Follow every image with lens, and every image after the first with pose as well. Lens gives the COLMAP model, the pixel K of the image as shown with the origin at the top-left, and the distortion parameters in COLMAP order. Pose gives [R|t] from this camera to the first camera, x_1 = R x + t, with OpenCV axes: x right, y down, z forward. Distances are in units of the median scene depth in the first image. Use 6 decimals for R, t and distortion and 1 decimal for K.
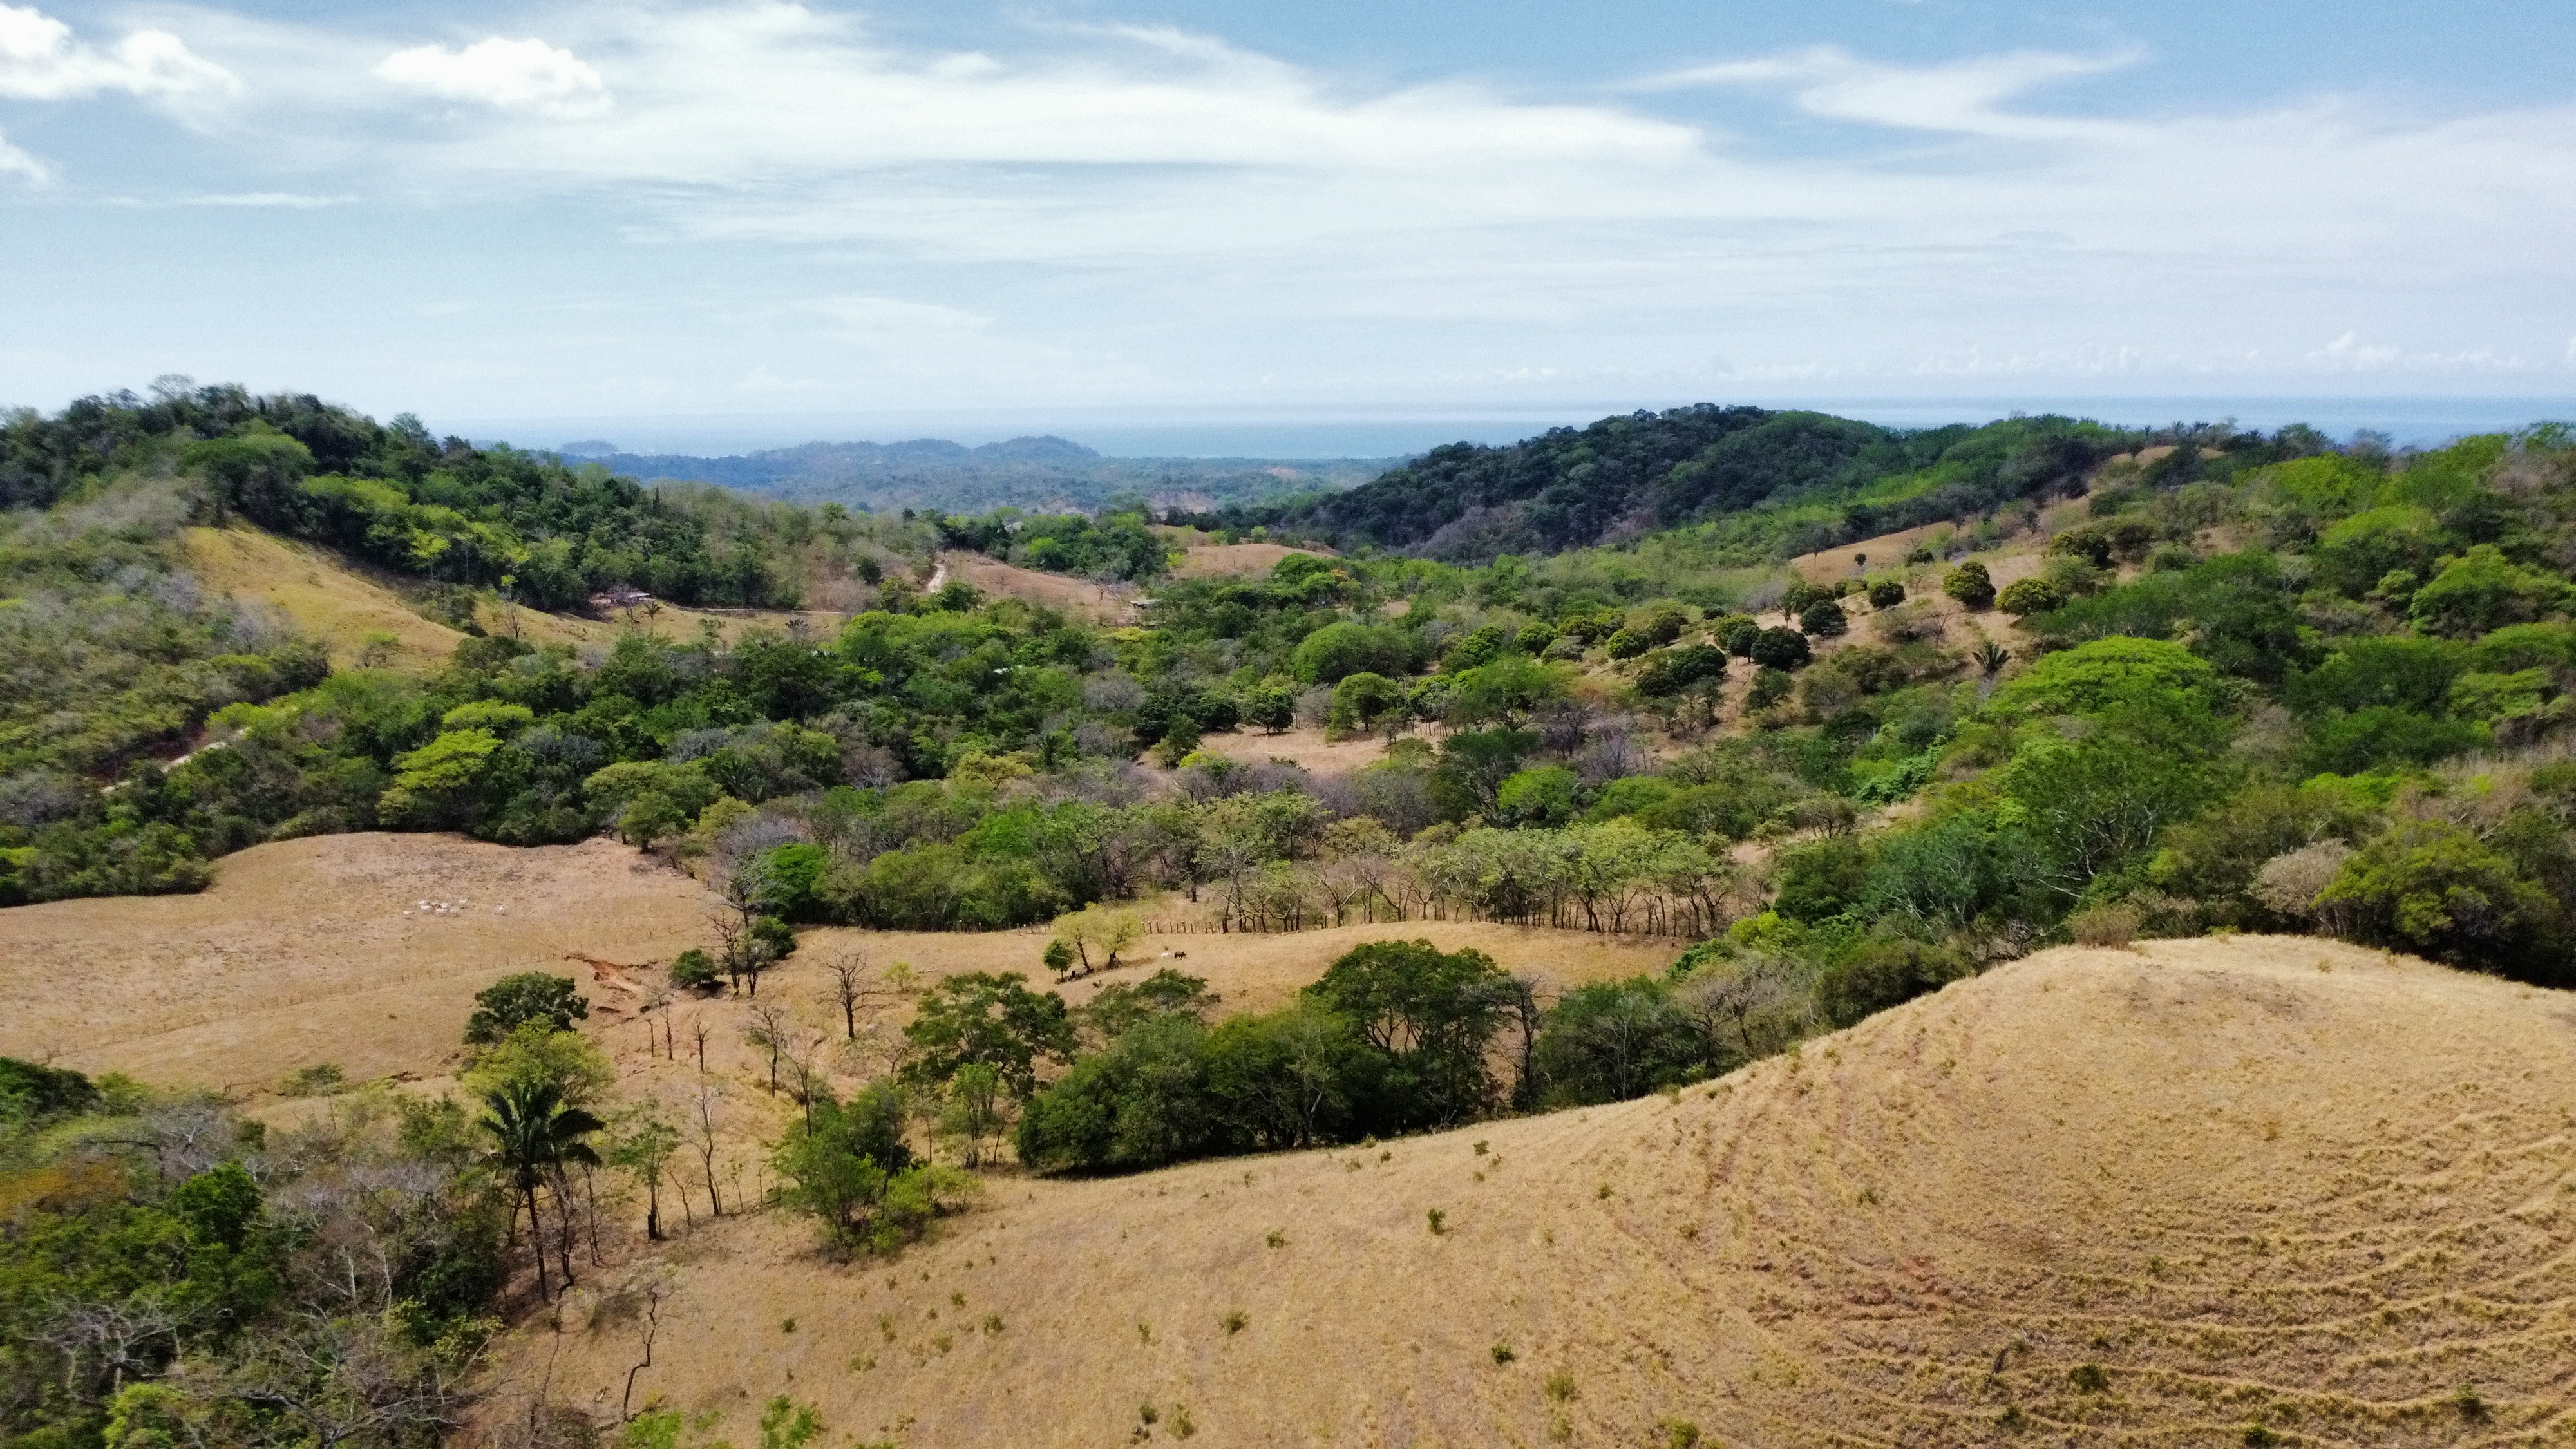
lens RADIAL K [[1882.6, 0, 1285.8], [0, 1882.6, 704.9], [0, 0, 1]] dist [-0.025743, -0.011062]
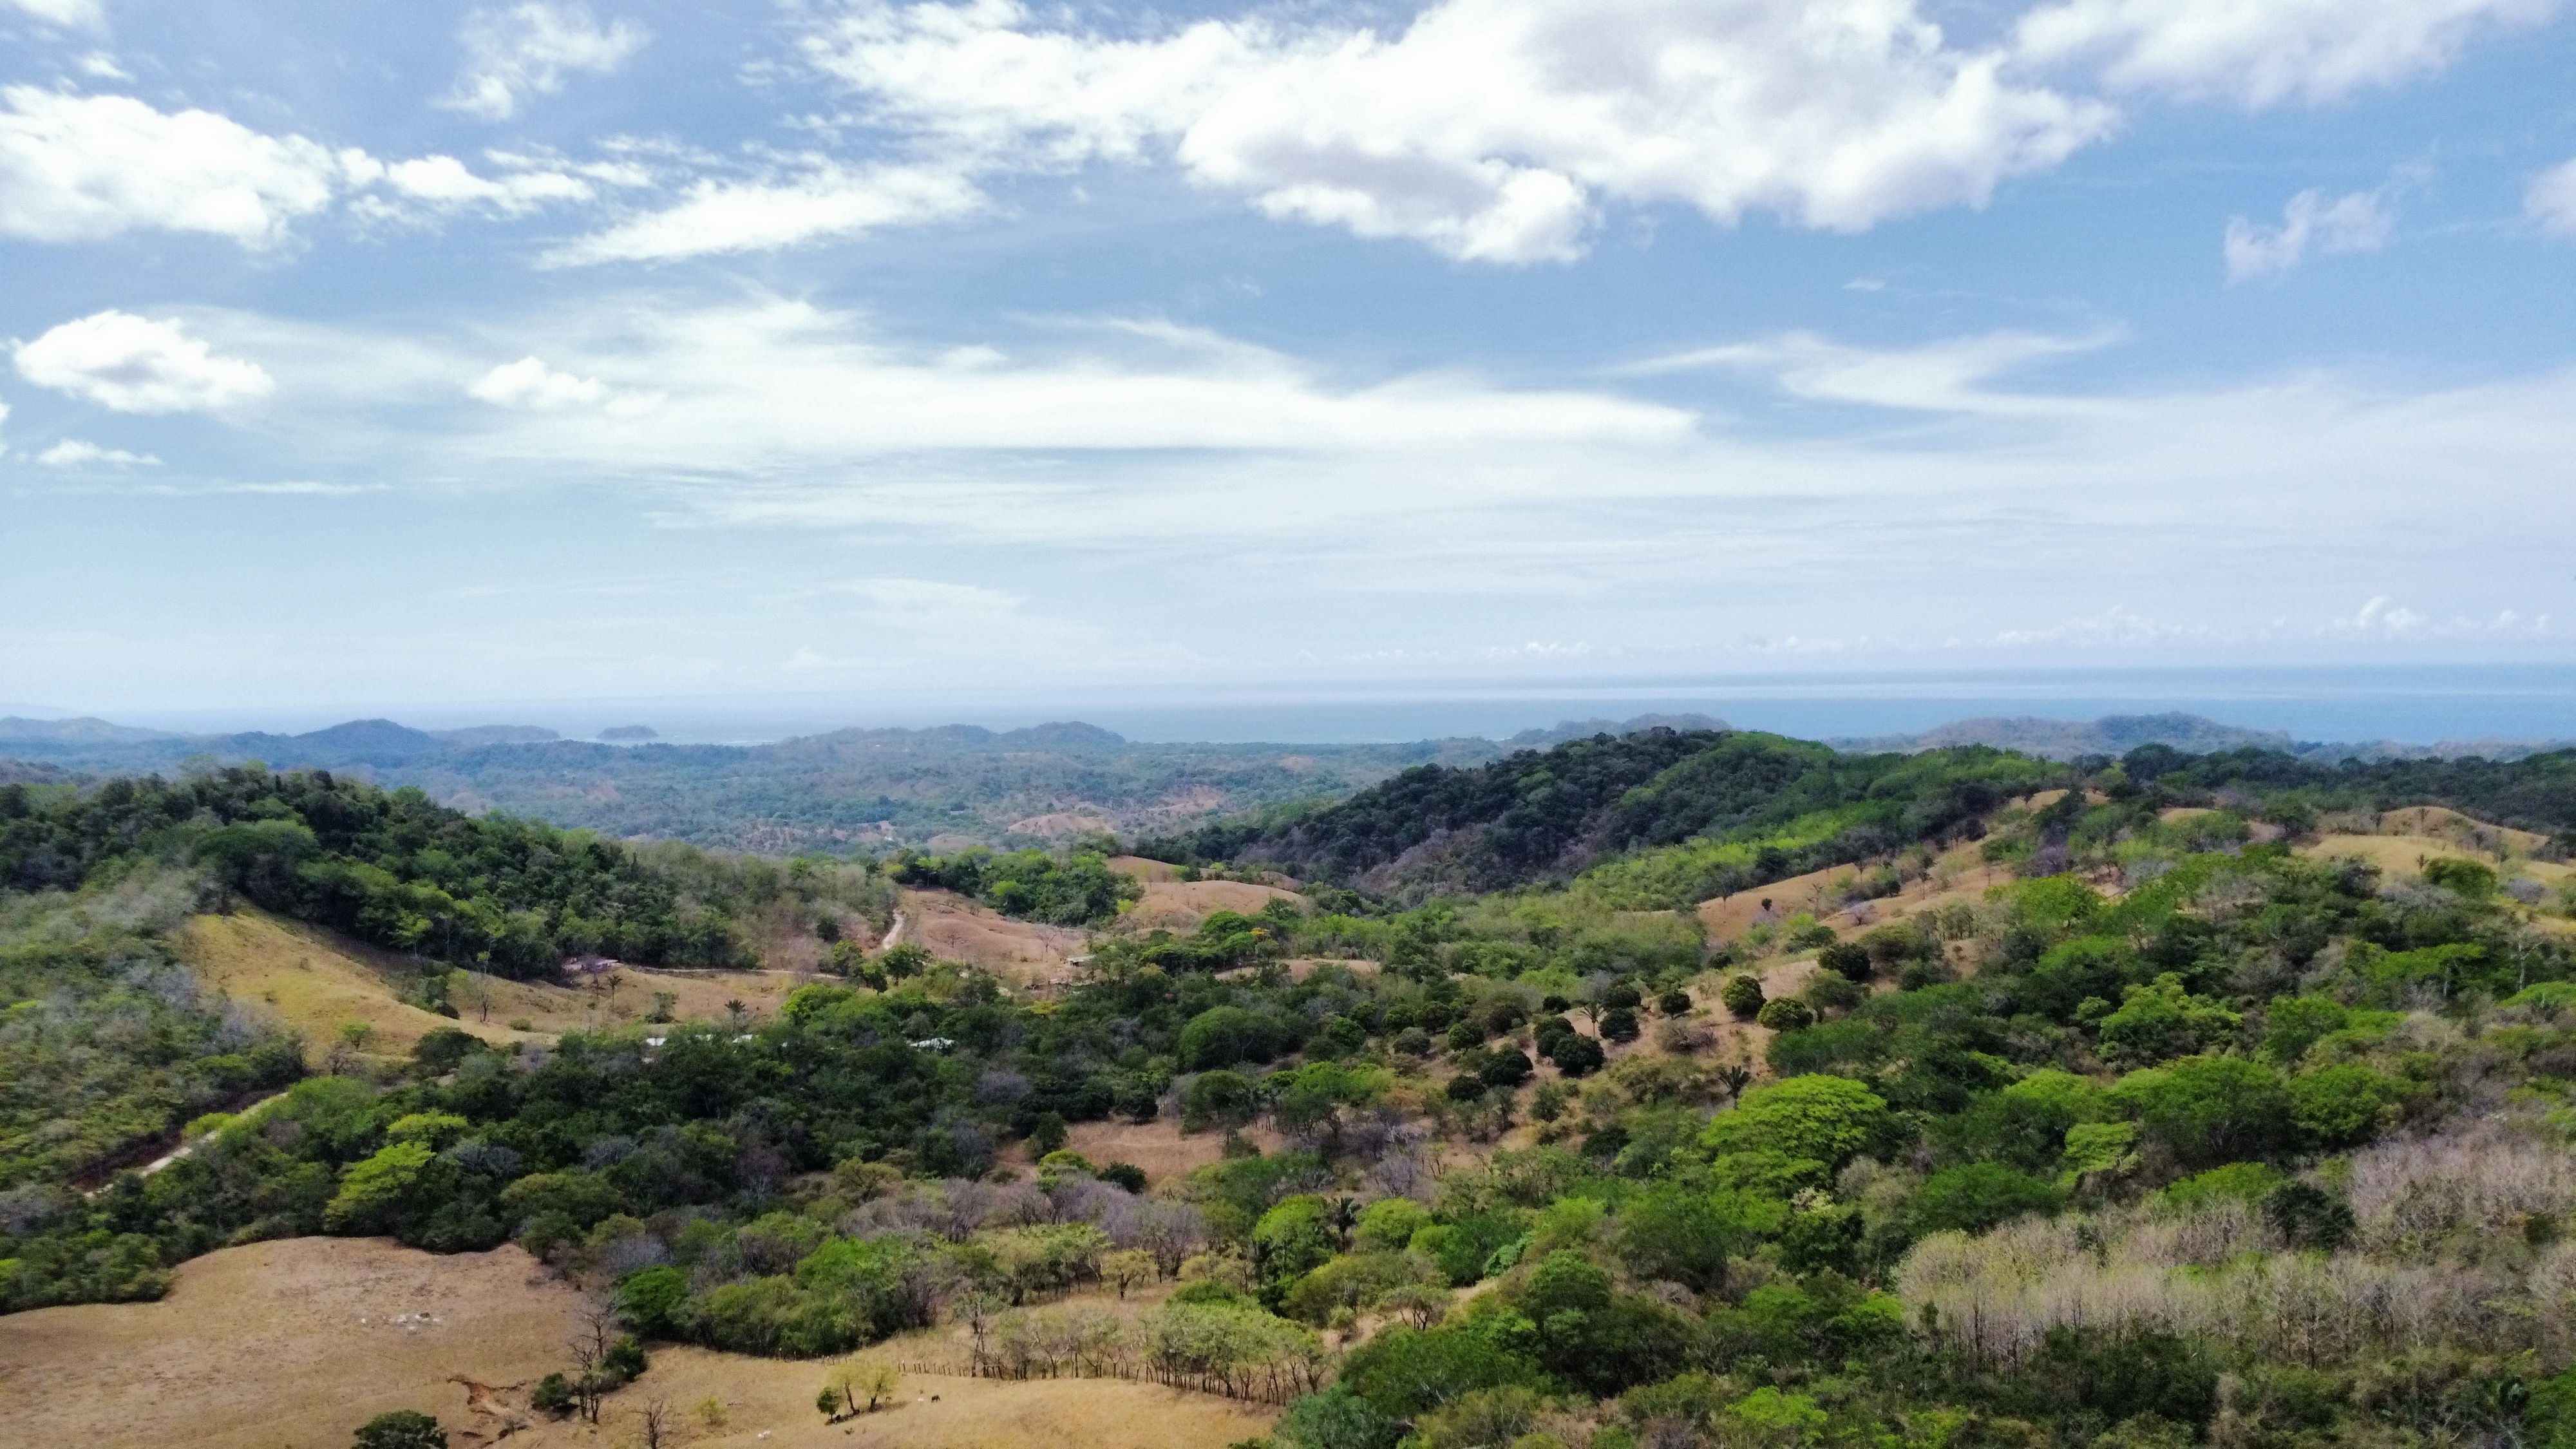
lens RADIAL K [[1882.6, 0, 1286.0], [0, 1882.6, 702.1], [0, 0, 1]] dist [-0.025743, -0.011062]
pose [[0.999800, -0.007398, -0.018557, 0.096526], [0.004625, 0.989383, -0.145259, -0.065389], [0.019435, 0.145144, 0.989220, -0.123808]]
